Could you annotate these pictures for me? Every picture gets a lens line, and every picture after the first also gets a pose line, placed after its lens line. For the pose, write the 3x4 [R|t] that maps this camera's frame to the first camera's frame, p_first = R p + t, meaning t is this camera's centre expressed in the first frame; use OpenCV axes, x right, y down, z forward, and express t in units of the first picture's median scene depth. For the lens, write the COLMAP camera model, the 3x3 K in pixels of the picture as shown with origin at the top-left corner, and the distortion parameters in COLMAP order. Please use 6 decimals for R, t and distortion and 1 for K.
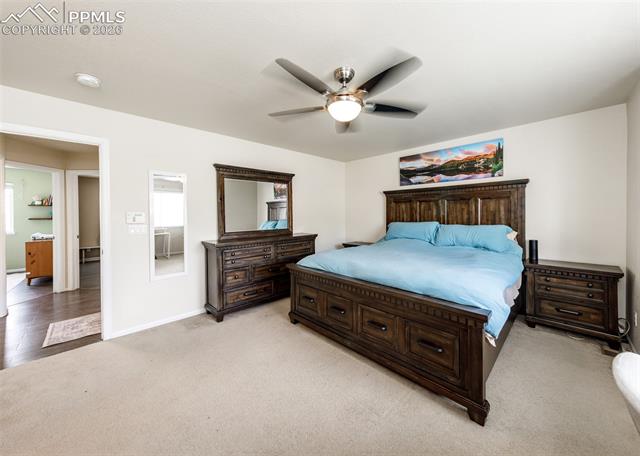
lens RADIAL K [[237.5, 0, 332.0], [0, 237.5, 212.9], [0, 0, 1]] dist [0.014114, -0.000002]
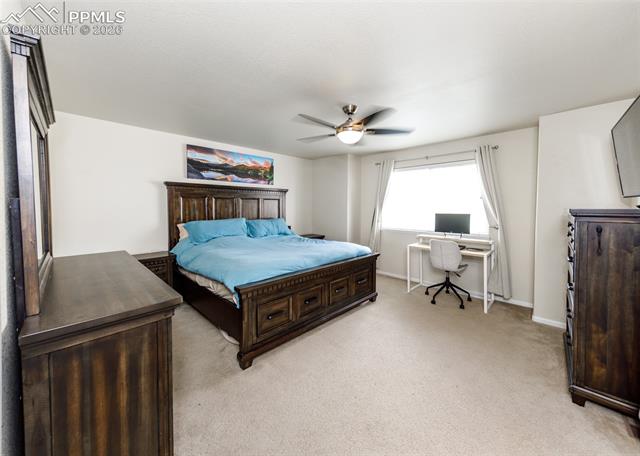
lens RADIAL K [[240.1, 0, 320.1], [0, 240.1, 219.0], [0, 0, 1]] dist [-0.000336, -0.000024]
pose [[-0.010881, -0.041197, 0.999092, -0.662034], [-0.001547, 0.999150, 0.041183, -0.003838], [-0.999940, -0.001098, -0.010935, 0.611565]]
